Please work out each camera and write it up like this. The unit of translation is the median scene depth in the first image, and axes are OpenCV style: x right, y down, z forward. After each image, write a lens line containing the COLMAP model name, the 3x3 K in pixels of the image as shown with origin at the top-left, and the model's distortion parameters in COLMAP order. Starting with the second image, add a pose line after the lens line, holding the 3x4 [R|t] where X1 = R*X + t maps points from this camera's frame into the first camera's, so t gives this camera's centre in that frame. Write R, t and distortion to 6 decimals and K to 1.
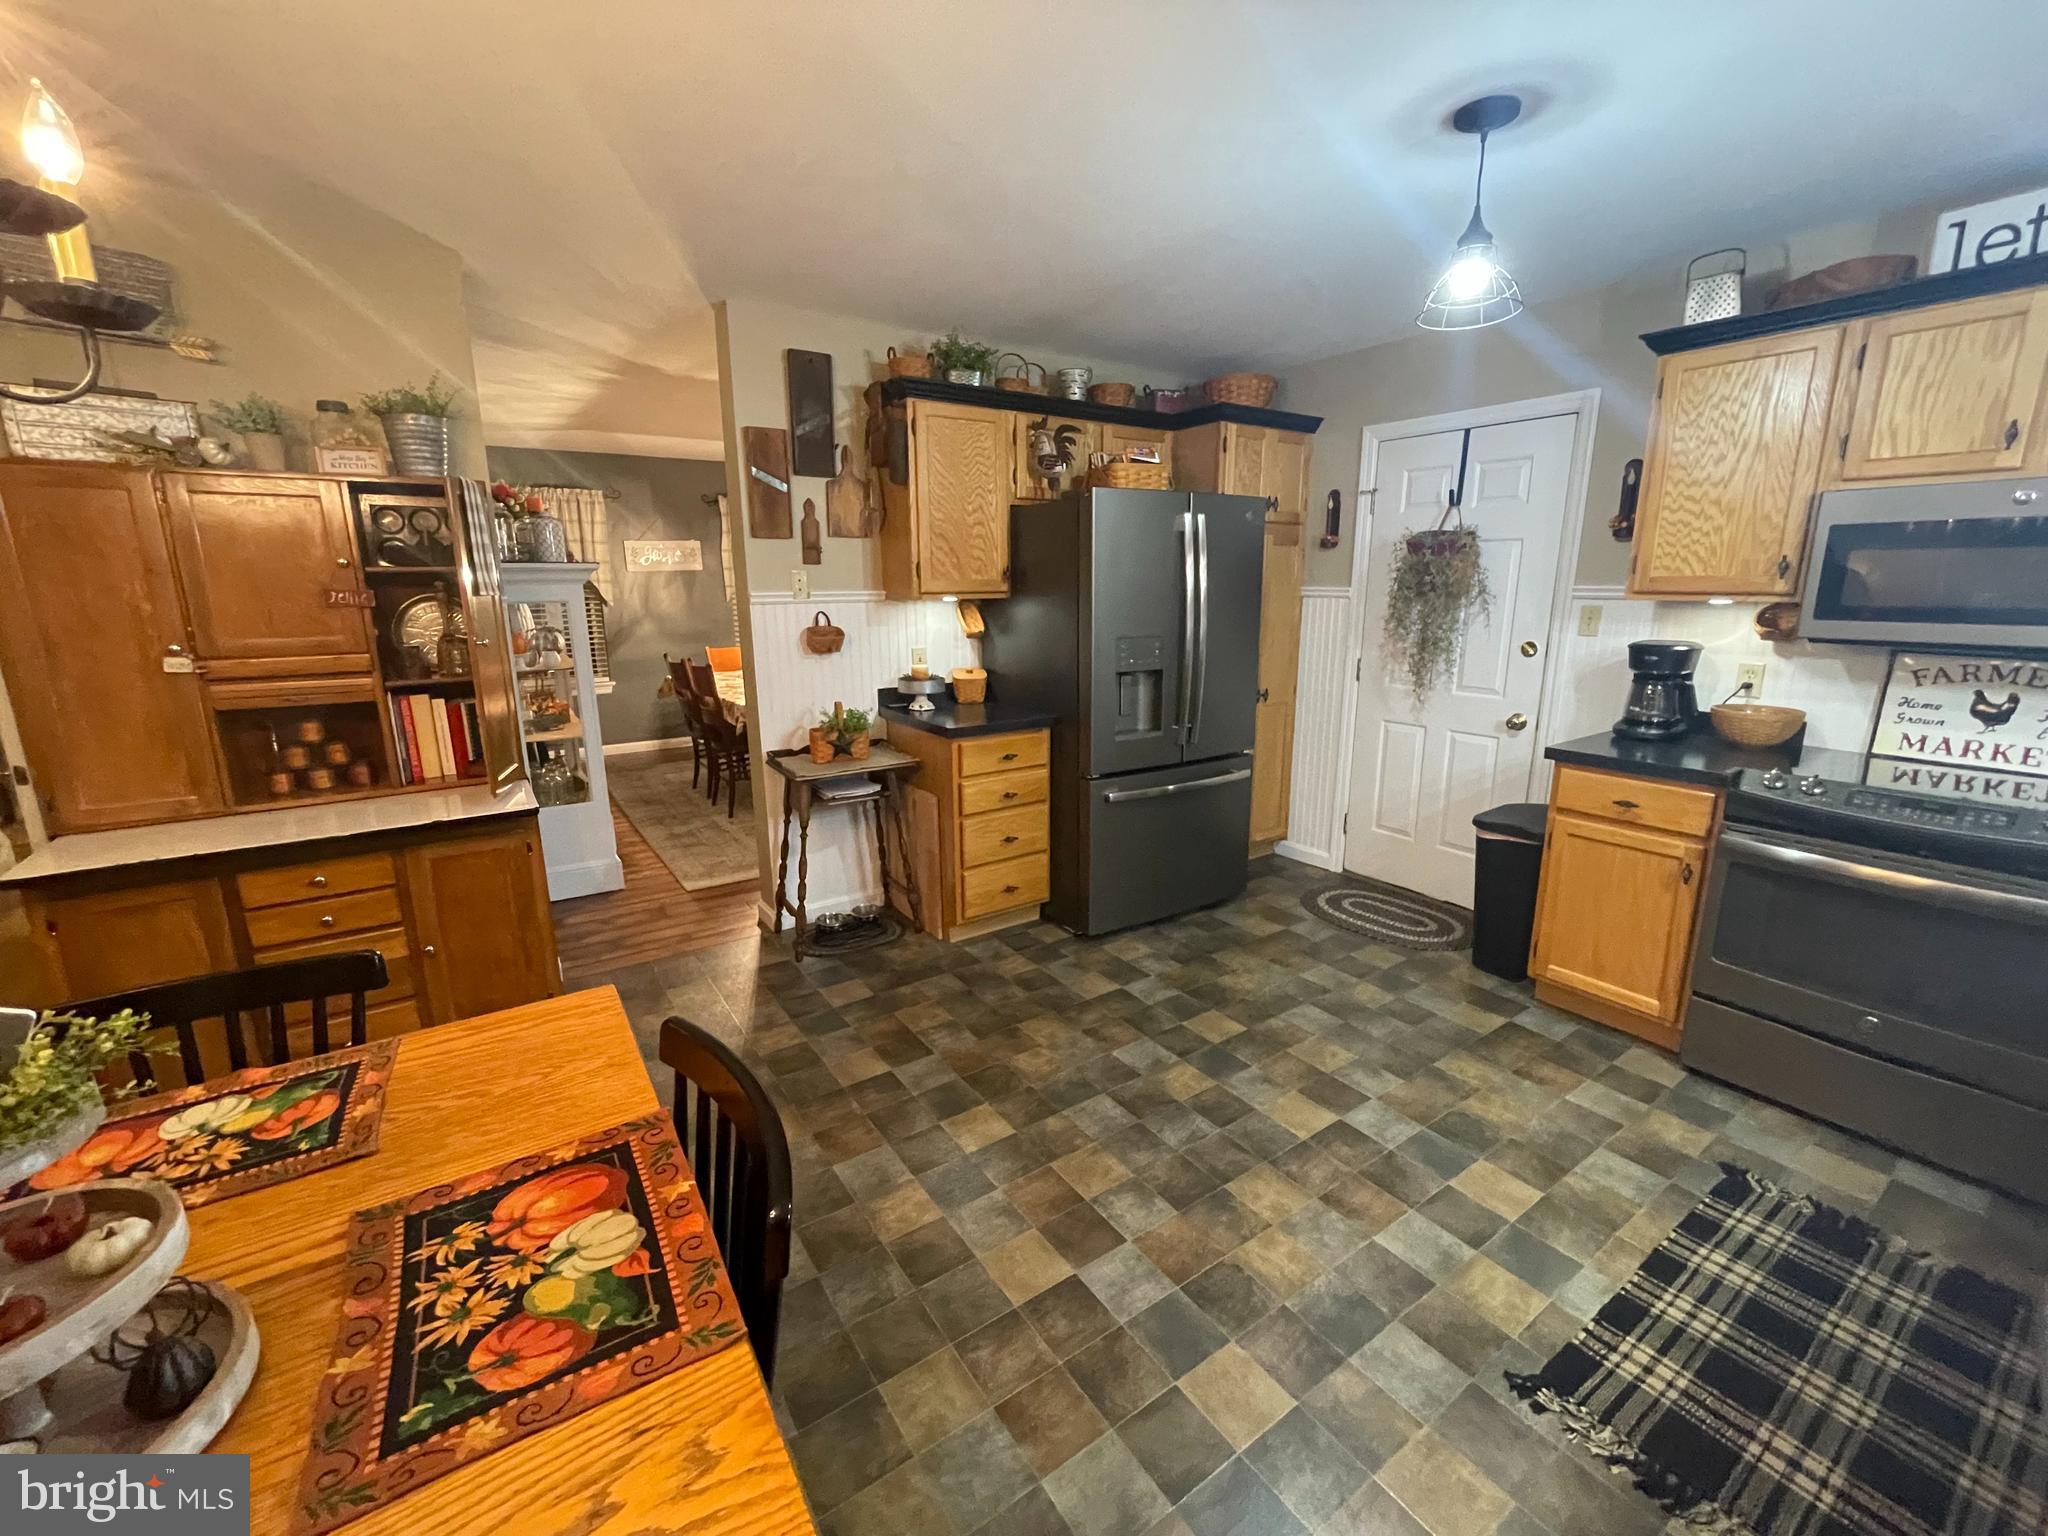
lens RADIAL K [[844.1, 0, 1040.0], [0, 844.1, 770.8], [0, 0, 1]] dist [-0.004233, -0.000521]
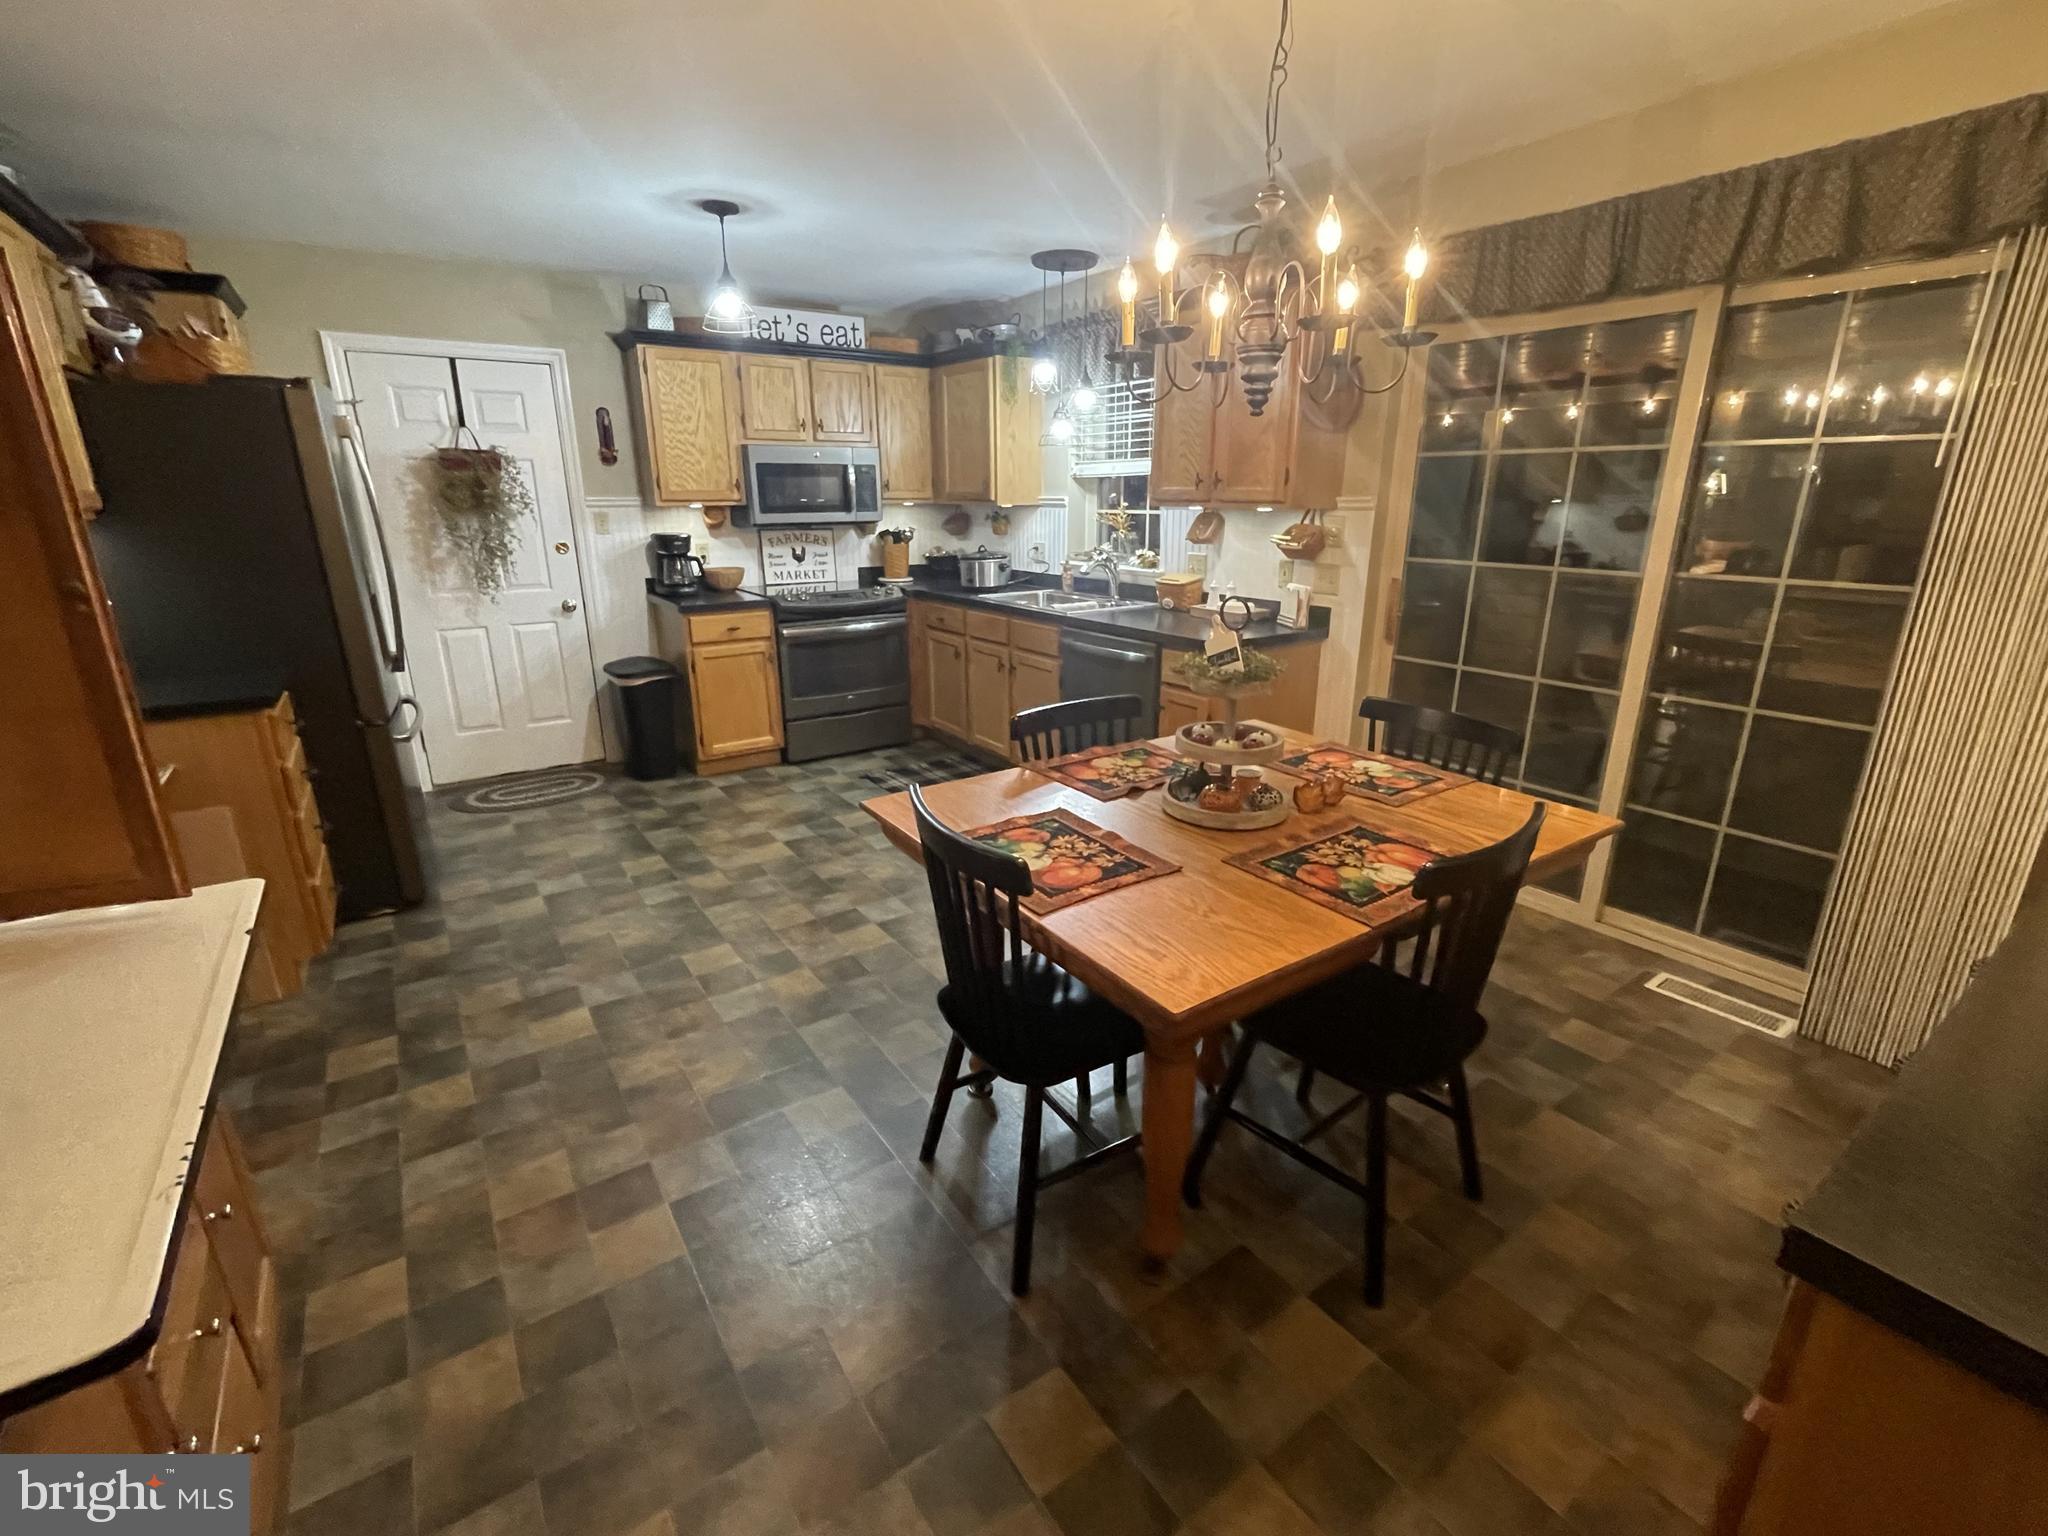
lens RADIAL K [[844.1, 0, 1040.0], [0, 844.1, 770.8], [0, 0, 1]] dist [-0.004233, -0.000521]
pose [[-0.012373, -0.311615, 0.950128, -1.004974], [0.222562, 0.925506, 0.306438, -0.079113], [-0.974840, 0.215254, 0.057902, 0.367598]]
